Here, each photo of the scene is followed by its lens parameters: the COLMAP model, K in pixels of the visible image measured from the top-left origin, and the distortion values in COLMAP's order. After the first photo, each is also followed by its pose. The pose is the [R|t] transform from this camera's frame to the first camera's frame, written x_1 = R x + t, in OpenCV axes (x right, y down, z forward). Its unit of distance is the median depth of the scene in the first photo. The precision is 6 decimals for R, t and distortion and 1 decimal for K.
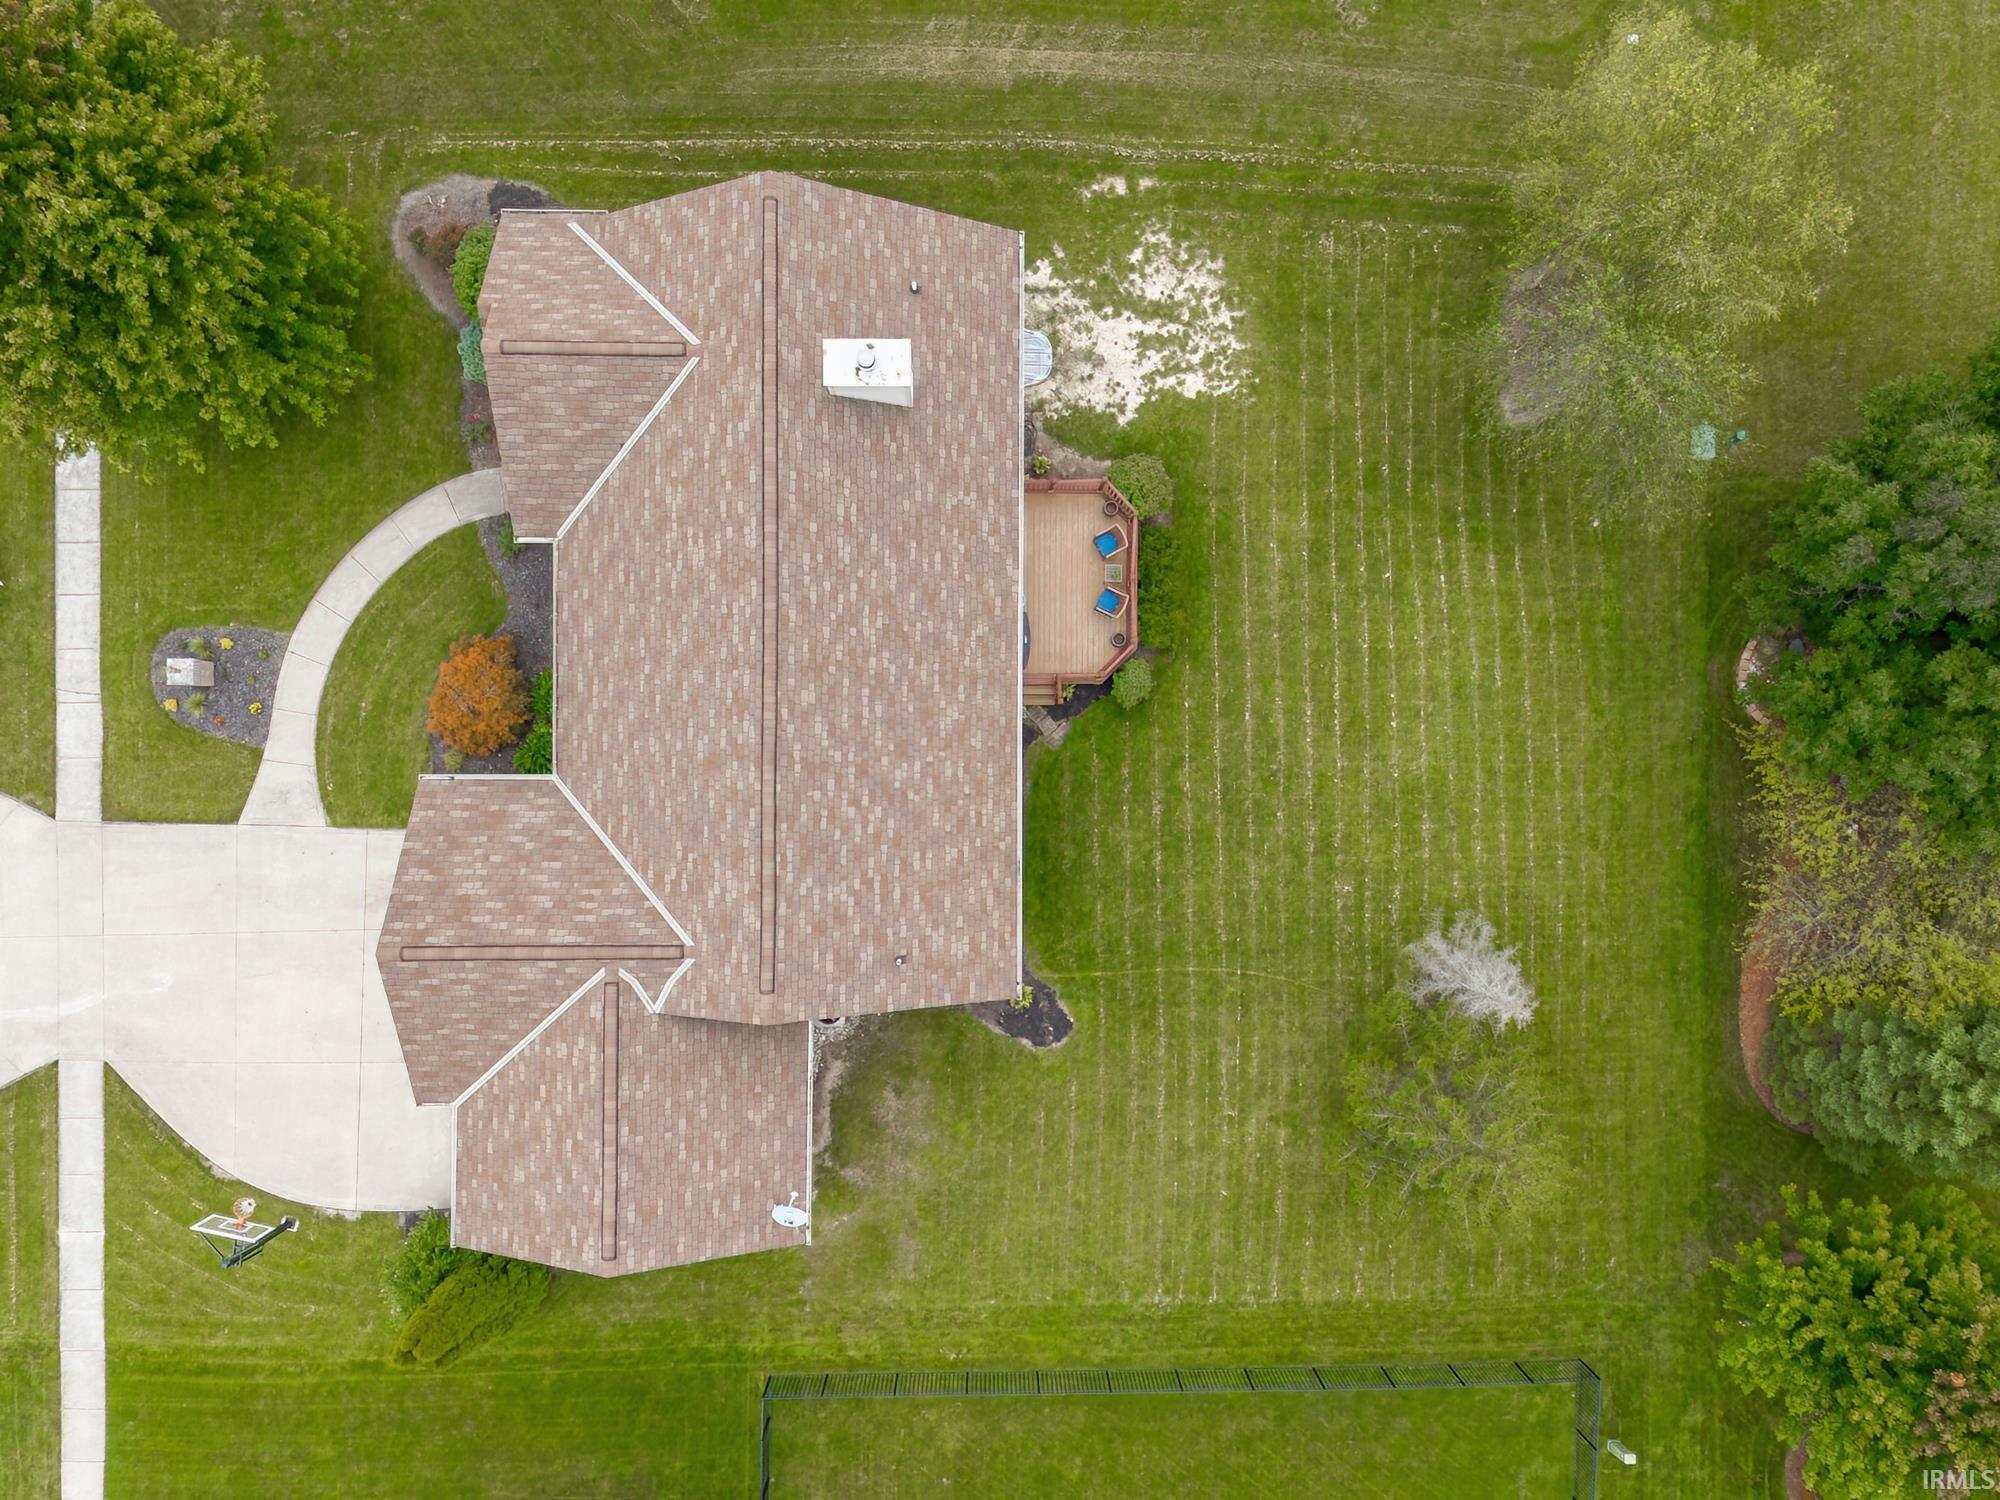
lens RADIAL K [[1355.3, 0, 1004.7], [0, 1355.3, 731.9], [0, 0, 1]] dist [0.050449, -0.036097]
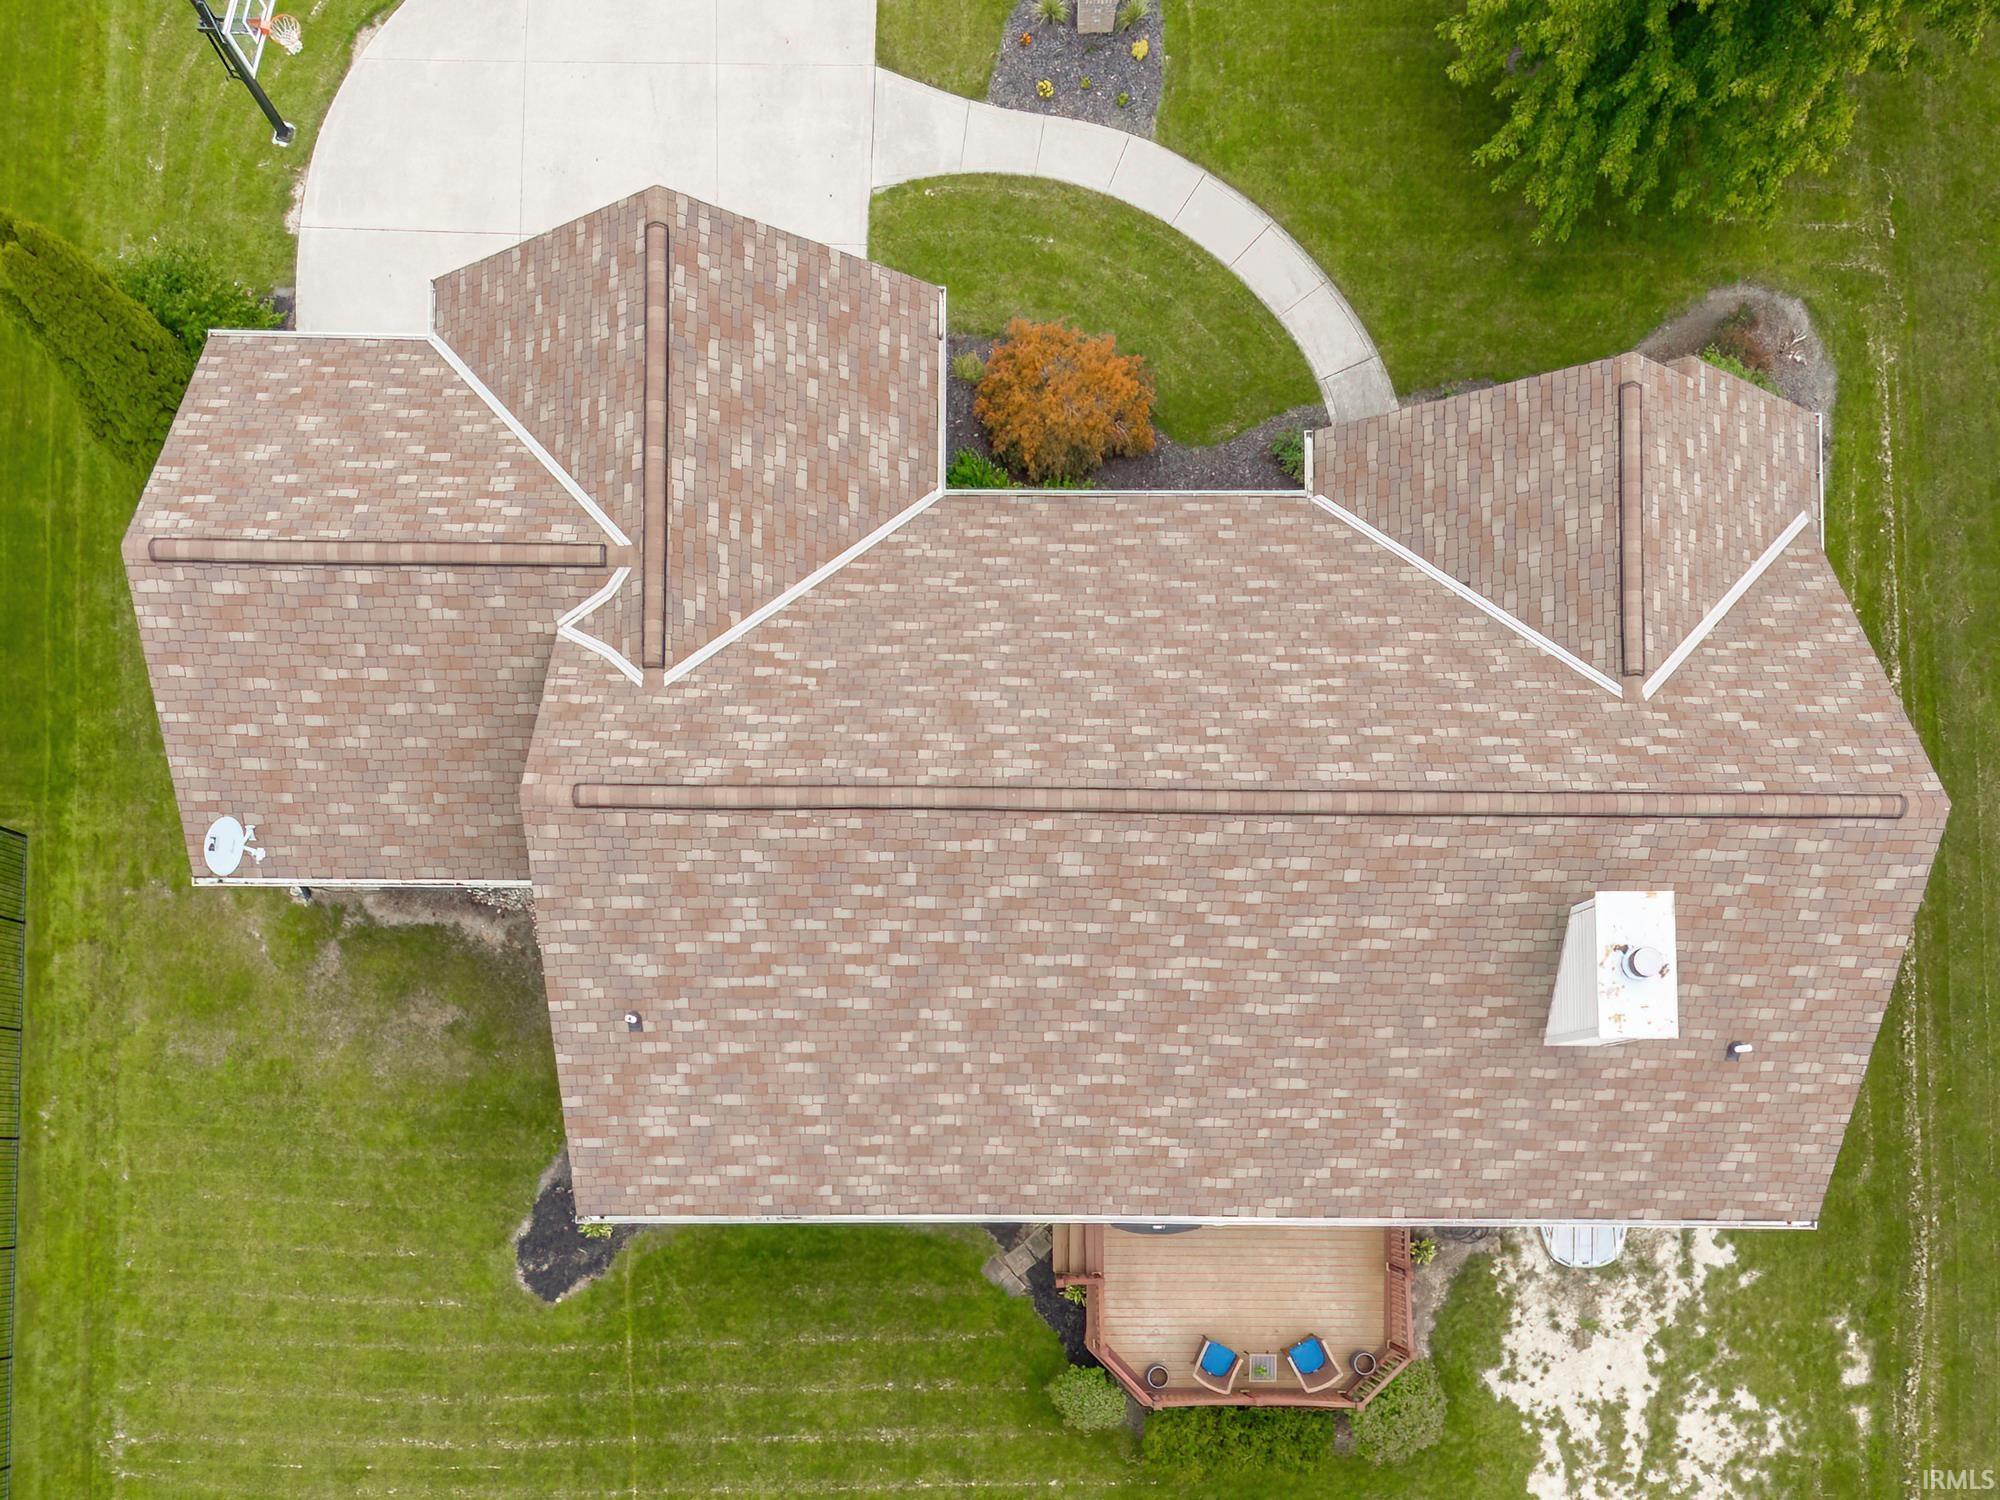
lens RADIAL K [[1412.7, 0, 1009.1], [0, 1412.7, 1042.6], [0, 0, 1]] dist [0.060246, -0.037300]
pose [[0.000100, 0.994868, -0.101176, -0.003323], [-0.999972, -0.000657, -0.007444, 0.005448], [-0.007472, 0.101174, 0.994841, 0.330680]]
